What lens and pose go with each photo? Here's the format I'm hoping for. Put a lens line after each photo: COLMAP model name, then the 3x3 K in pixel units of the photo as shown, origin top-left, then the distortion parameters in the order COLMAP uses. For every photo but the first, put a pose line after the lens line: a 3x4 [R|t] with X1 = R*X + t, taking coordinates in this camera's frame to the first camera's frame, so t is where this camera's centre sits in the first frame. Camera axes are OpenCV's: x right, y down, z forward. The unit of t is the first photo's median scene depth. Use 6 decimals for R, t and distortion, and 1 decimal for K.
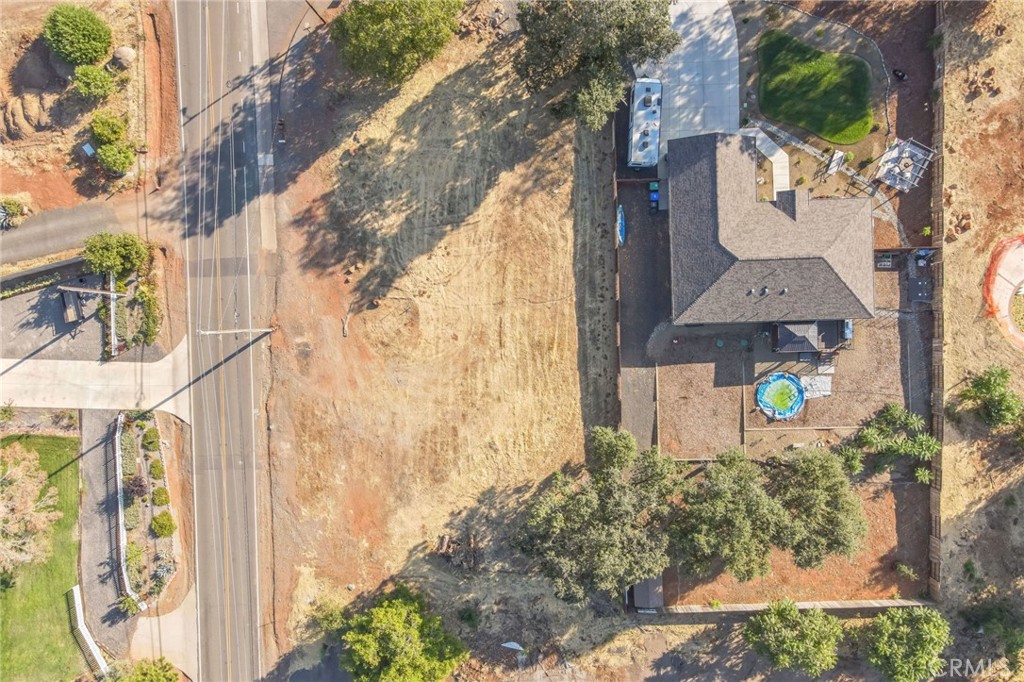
lens RADIAL K [[744.2, 0, 513.2], [0, 744.2, 339.7], [0, 0, 1]] dist [0.010197, 0.020169]
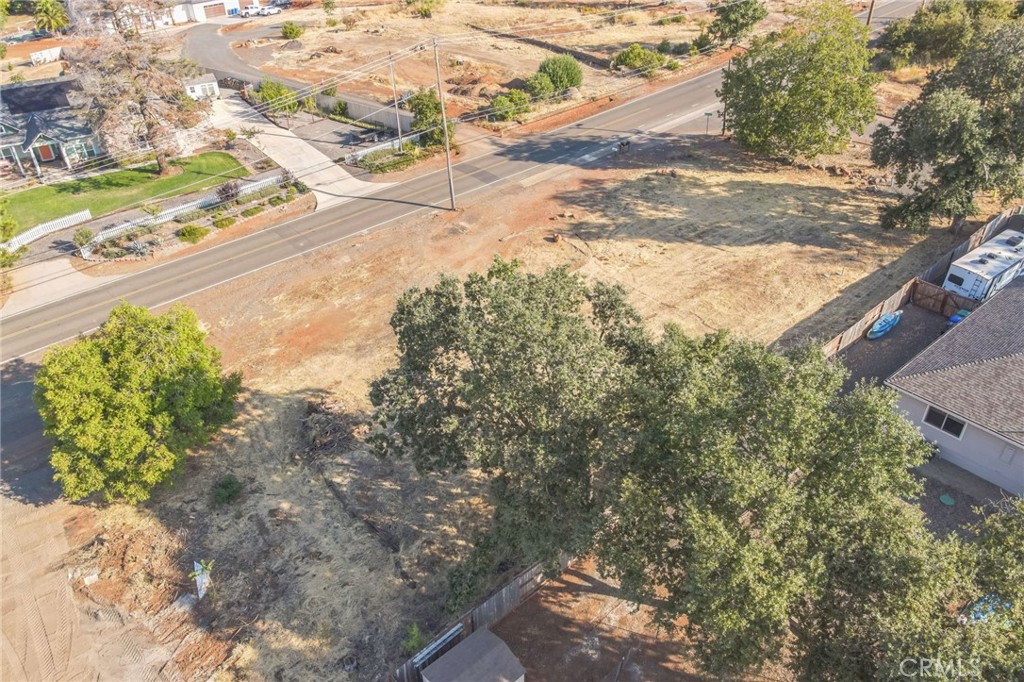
lens RADIAL K [[744.2, 0, 513.7], [0, 744.2, 338.8], [0, 0, 1]] dist [0.010197, 0.020169]
pose [[0.625142, 0.468533, -0.624239, 0.353546], [-0.780477, 0.367777, -0.505565, 0.444073], [-0.007293, 0.803254, 0.595592, 0.596717]]
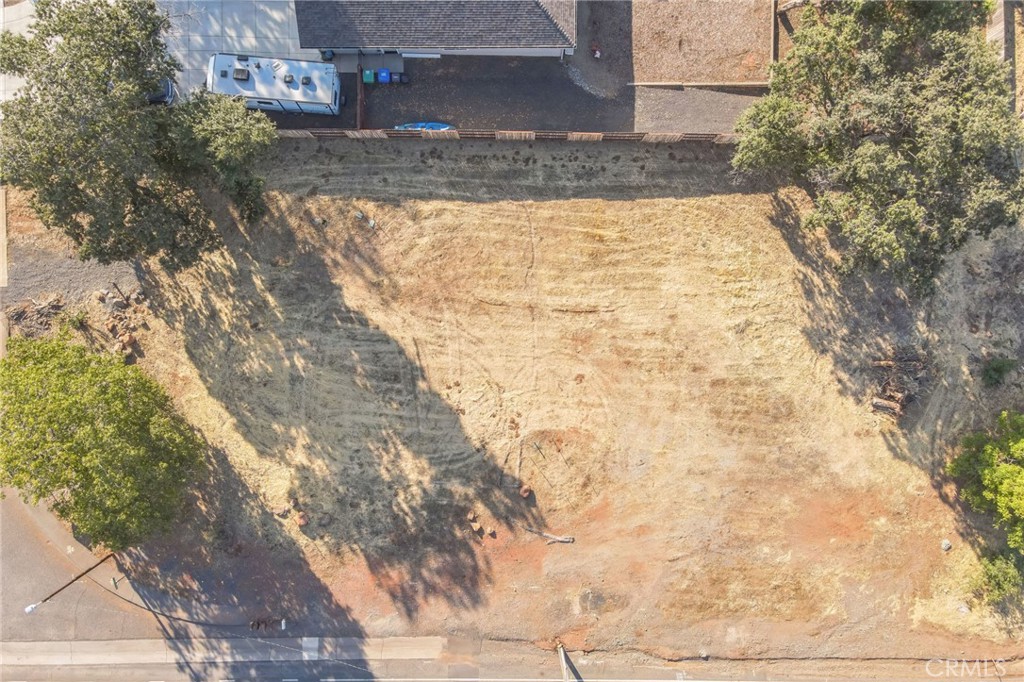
lens RADIAL K [[744.2, 0, 510.0], [0, 744.2, 339.2], [0, 0, 1]] dist [0.010197, 0.020169]
pose [[0.030980, -0.999372, 0.017201, -0.055680], [0.999395, 0.030699, -0.016331, -0.057368], [0.015792, 0.017696, 0.999719, 0.316613]]
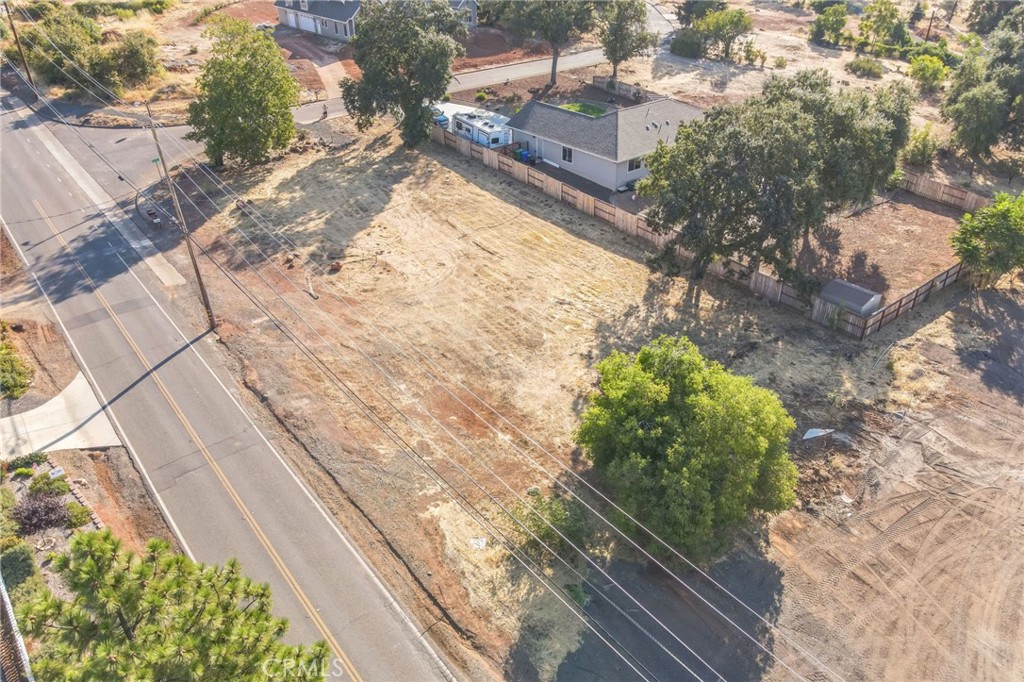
lens RADIAL K [[744.2, 0, 494.5], [0, 744.2, 345.0], [0, 0, 1]] dist [0.010197, 0.020169]
pose [[0.806189, -0.286298, 0.517777, -0.483962], [0.591275, 0.421375, -0.687632, 0.636688], [-0.021311, 0.860510, 0.508988, 0.658268]]
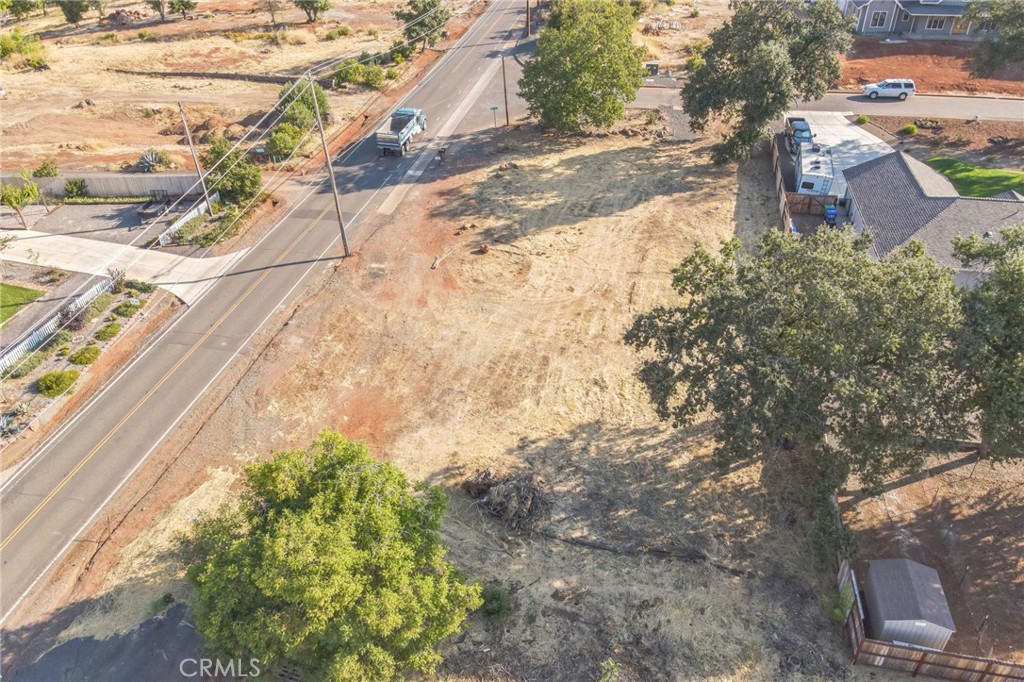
lens RADIAL K [[744.2, 0, 507.6], [0, 744.2, 334.5], [0, 0, 1]] dist [0.010197, 0.020169]
pose [[0.969494, 0.158941, -0.186600, 0.008600], [-0.243825, 0.547302, -0.800631, 0.646314], [-0.025127, 0.821705, 0.569359, 0.610004]]
